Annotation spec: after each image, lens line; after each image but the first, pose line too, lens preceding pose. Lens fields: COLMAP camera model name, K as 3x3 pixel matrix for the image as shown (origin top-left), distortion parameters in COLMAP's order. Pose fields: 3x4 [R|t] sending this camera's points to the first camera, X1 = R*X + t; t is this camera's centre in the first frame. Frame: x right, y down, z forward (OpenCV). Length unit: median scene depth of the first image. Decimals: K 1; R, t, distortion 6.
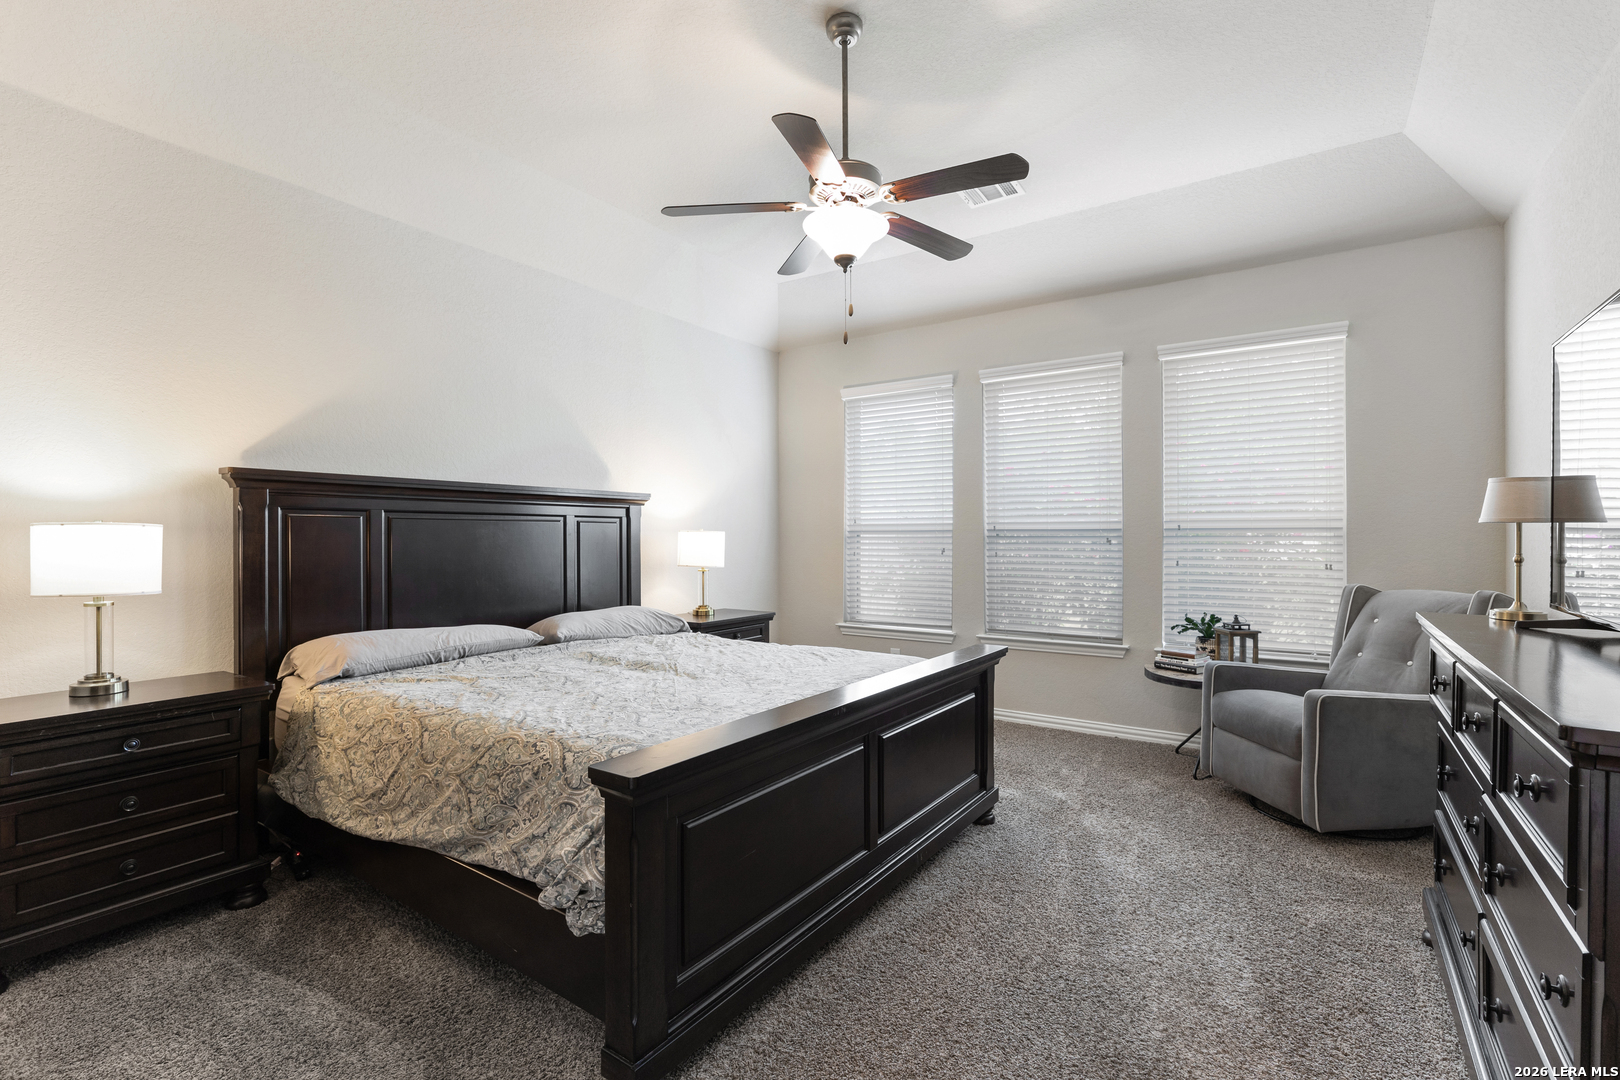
lens RADIAL K [[732.5, 0, 811.9], [0, 732.5, 541.8], [0, 0, 1]] dist [0.005486, -0.002789]
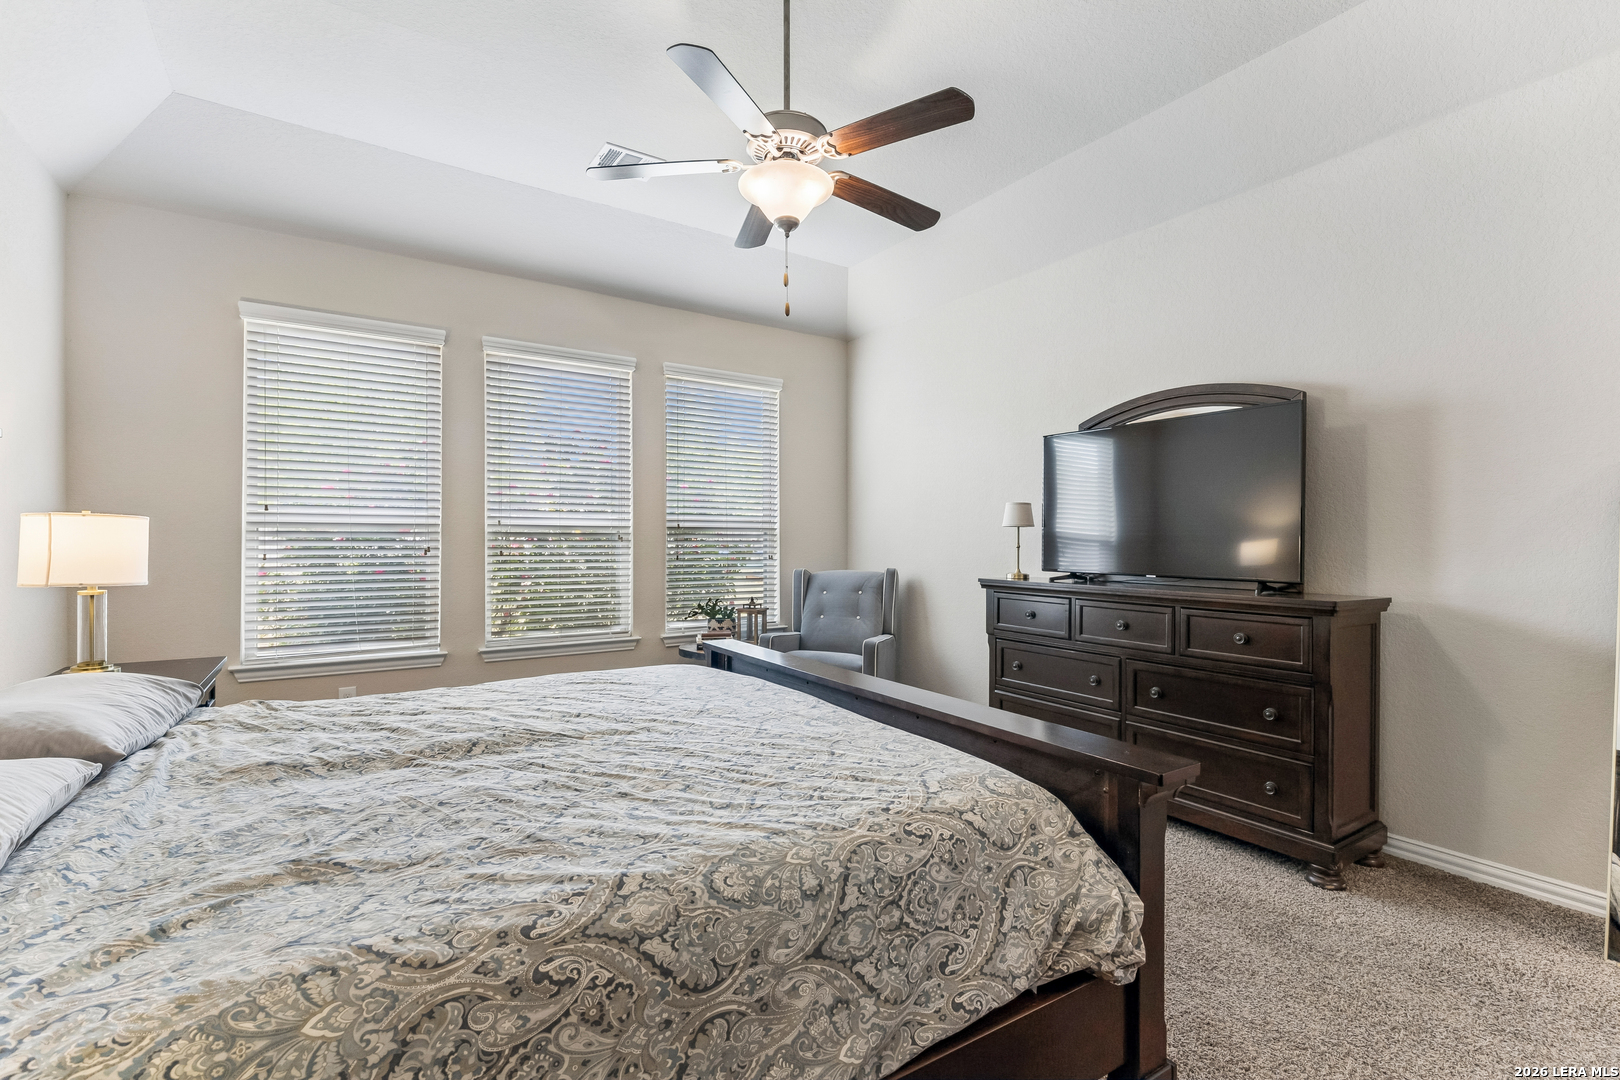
lens RADIAL K [[732.5, 0, 812.5], [0, 732.5, 540.0], [0, 0, 1]] dist [0.005486, -0.002789]
pose [[0.378528, 0.000791, 0.925589, -0.835910], [0.004163, 0.999988, -0.002557, 0.009583], [-0.925580, 0.004821, 0.378520, 0.671239]]
